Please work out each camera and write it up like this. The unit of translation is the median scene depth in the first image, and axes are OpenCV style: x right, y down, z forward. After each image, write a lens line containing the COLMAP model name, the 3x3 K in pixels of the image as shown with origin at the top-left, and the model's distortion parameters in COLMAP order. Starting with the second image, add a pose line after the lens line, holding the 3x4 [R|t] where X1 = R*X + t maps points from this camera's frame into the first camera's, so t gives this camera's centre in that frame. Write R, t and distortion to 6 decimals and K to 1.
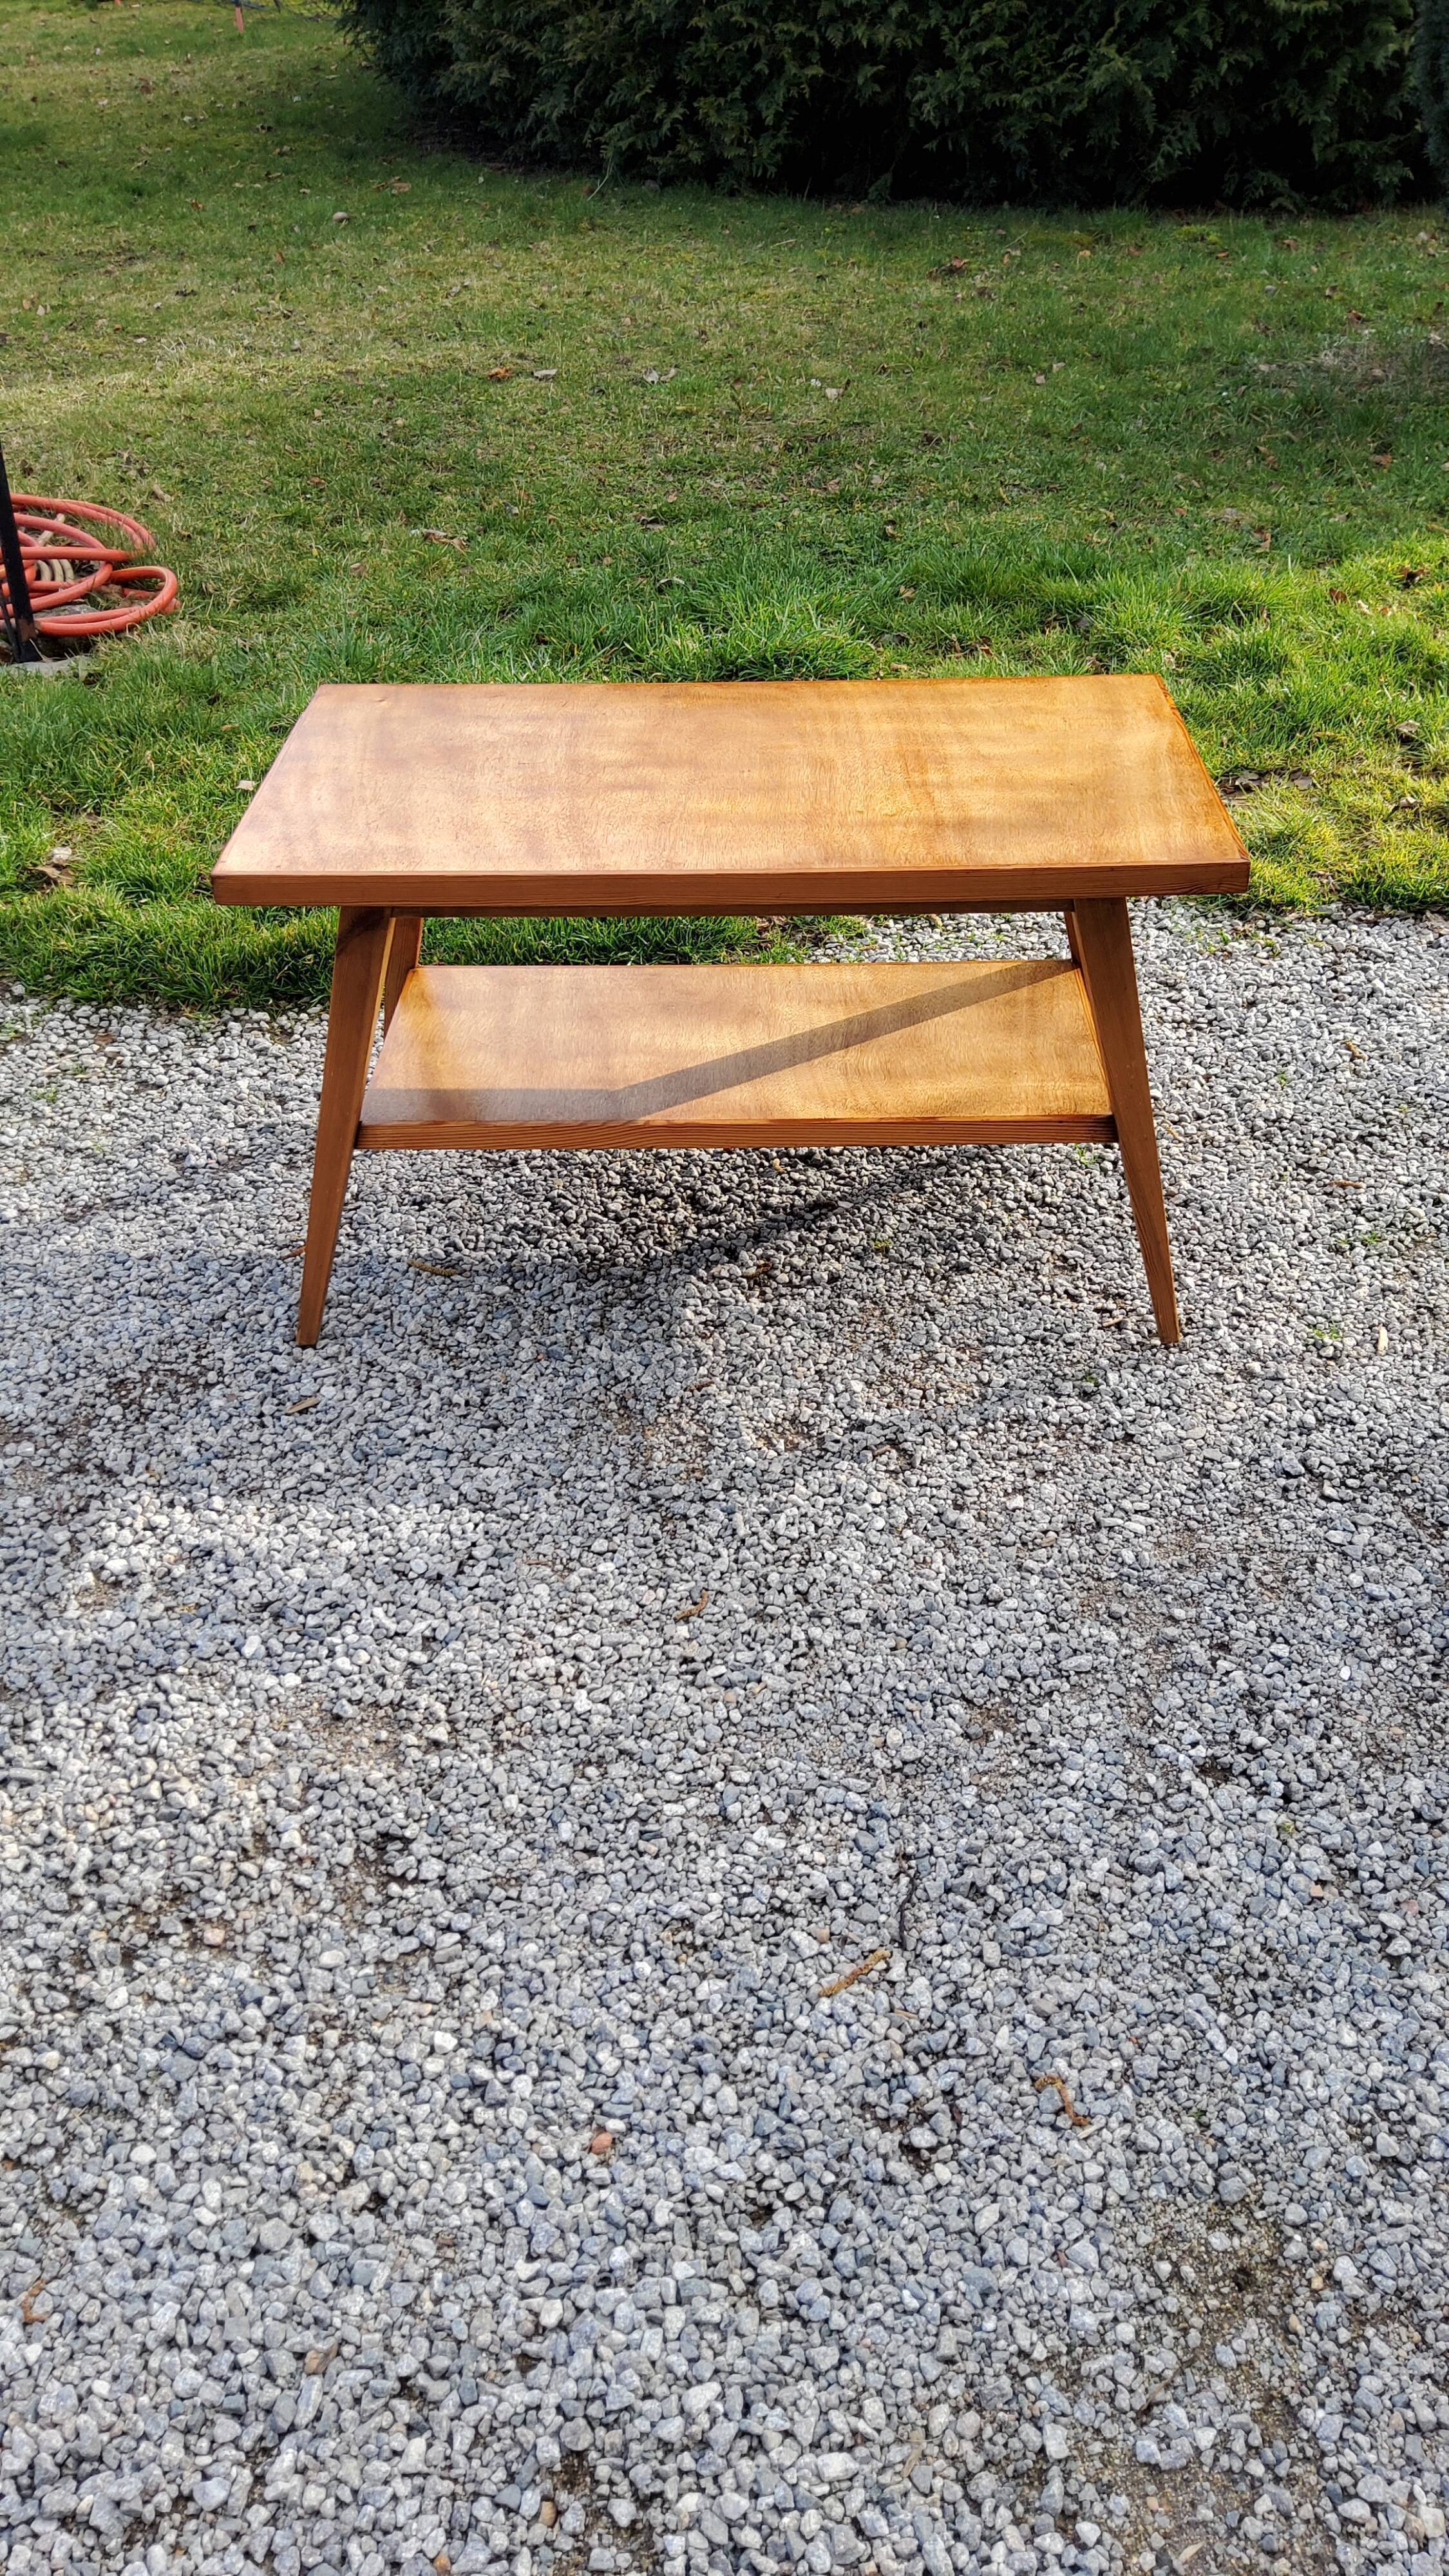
lens RADIAL K [[1972.8, 0, 724.1], [0, 1972.8, 1274.7], [0, 0, 1]] dist [0.077424, -0.142770]
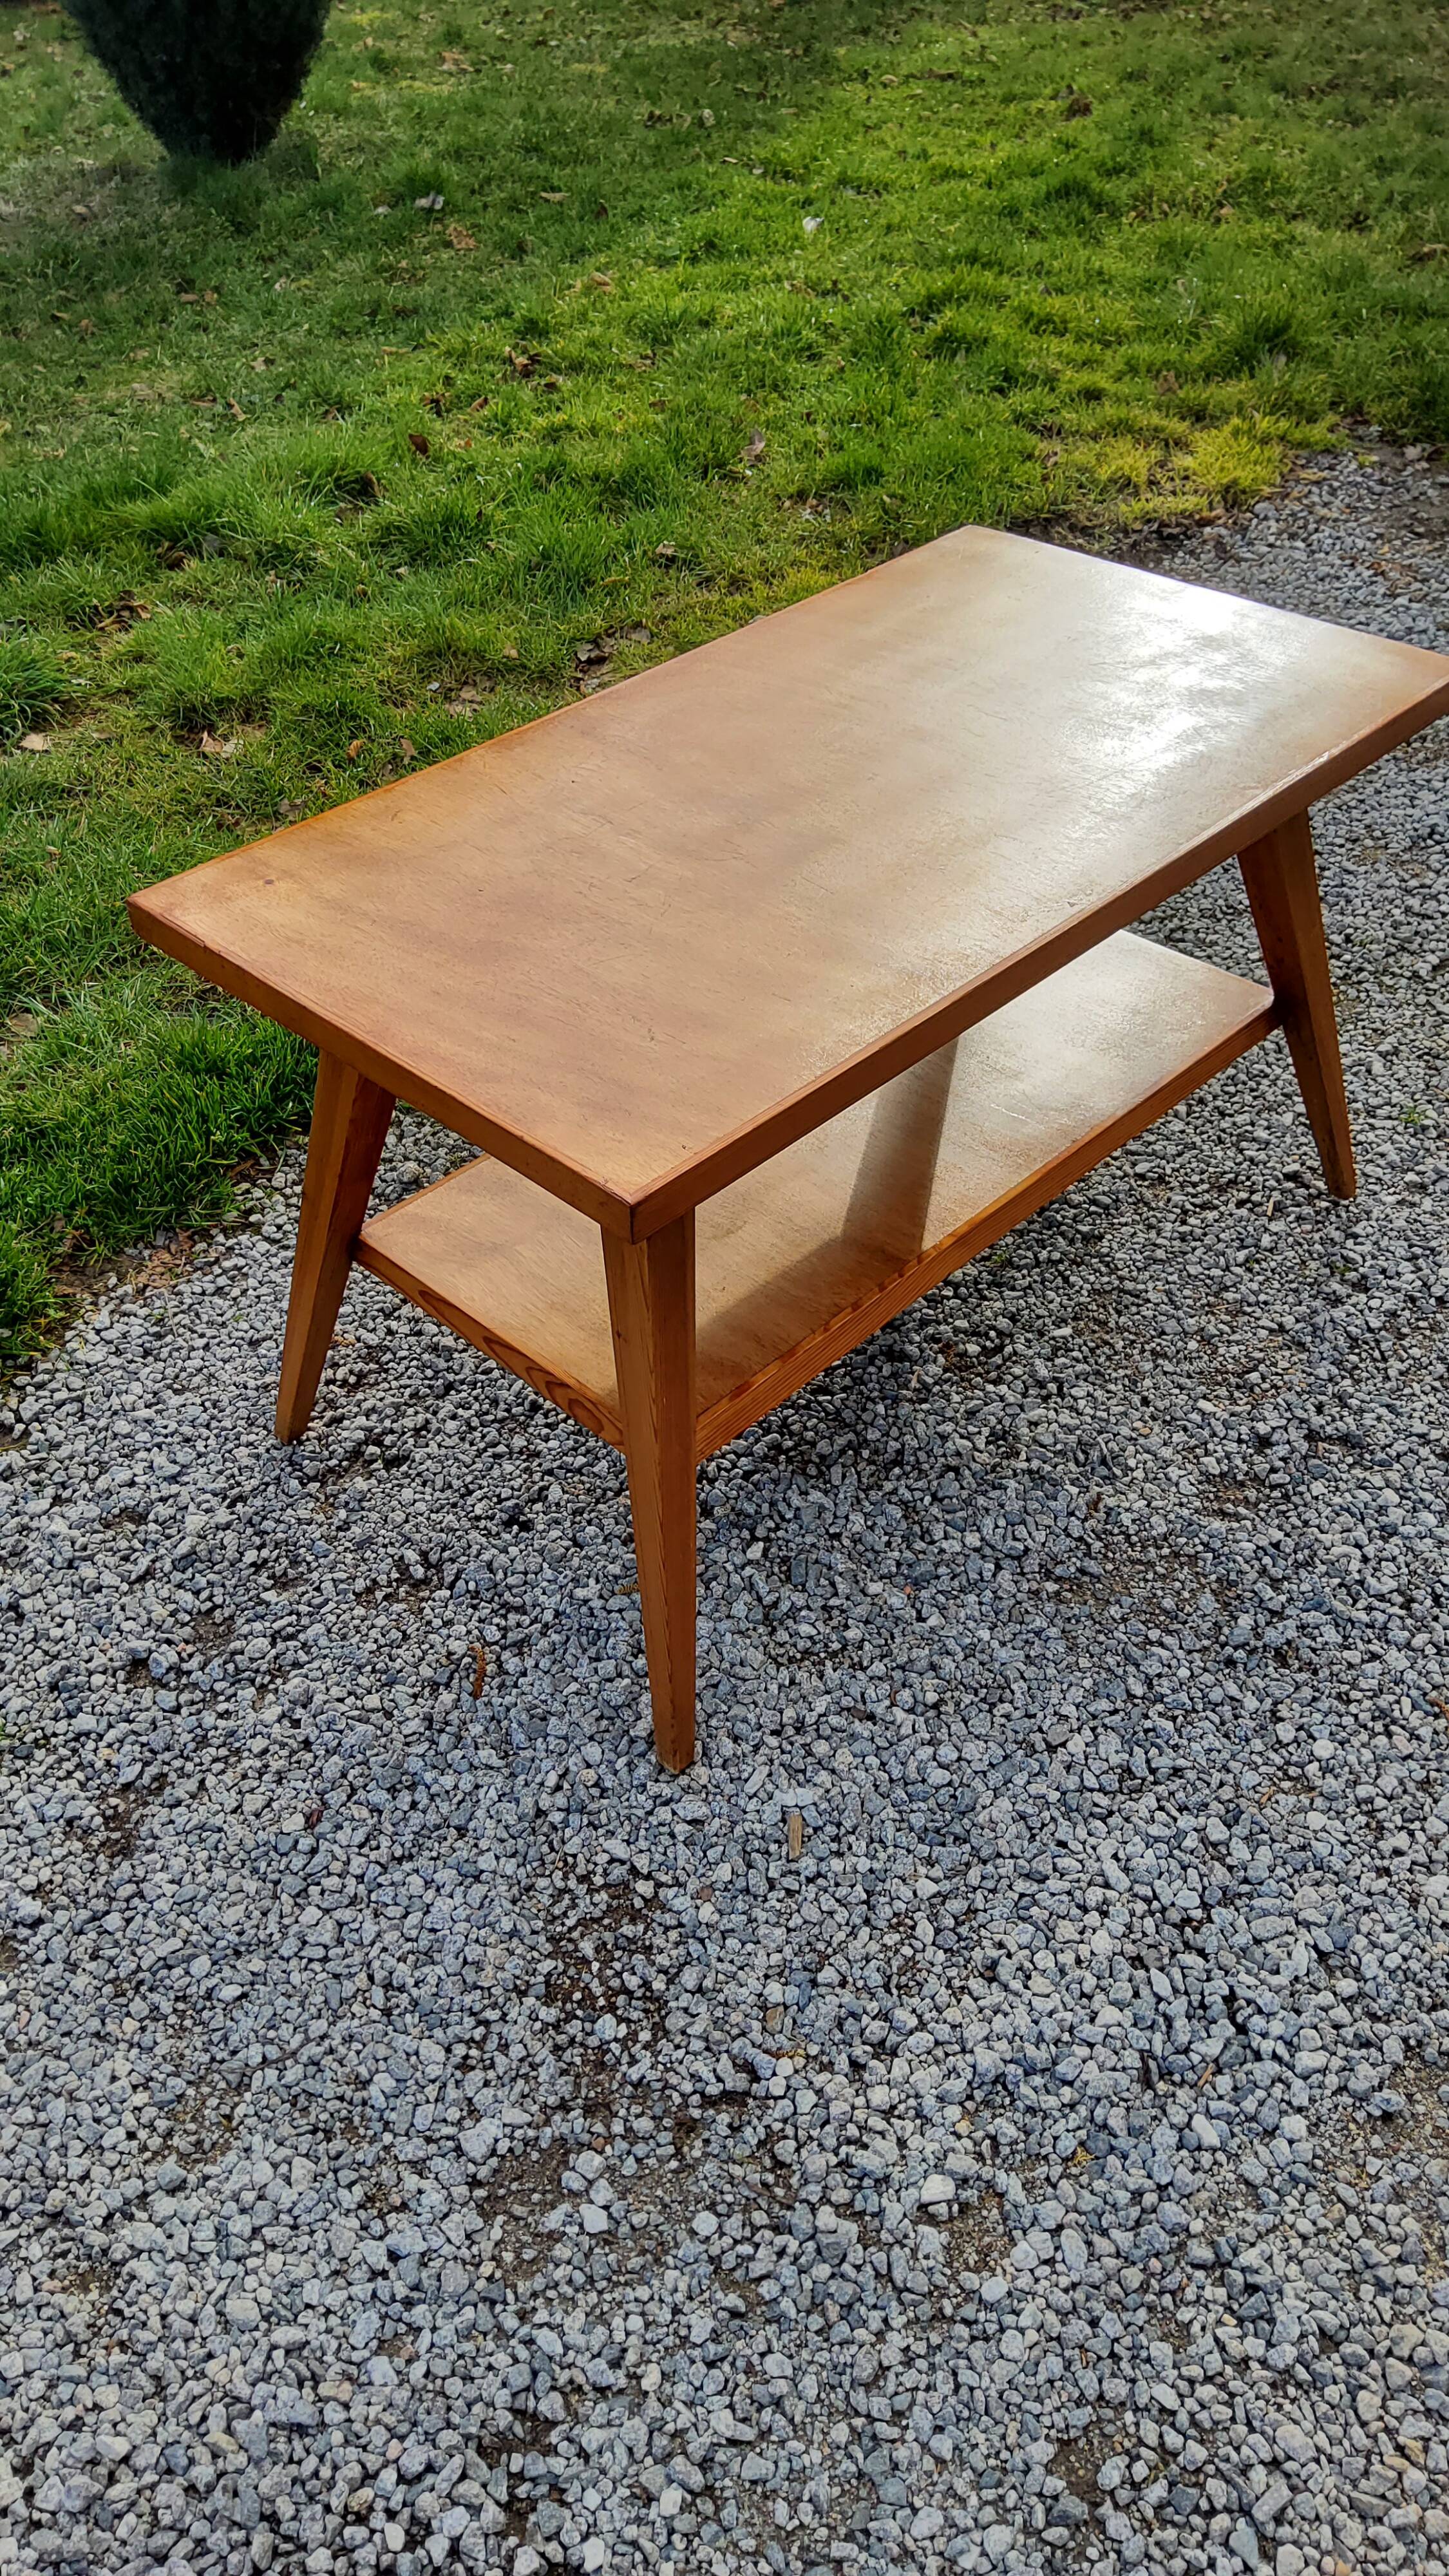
lens RADIAL K [[1972.8, 0, 736.5], [0, 1972.8, 1260.9], [0, 0, 1]] dist [0.077424, -0.142770]
pose [[0.685806, -0.474865, 0.551519, -0.530810], [0.436256, 0.874798, 0.210734, -0.276301], [-0.582538, 0.096081, 0.807104, 0.431627]]
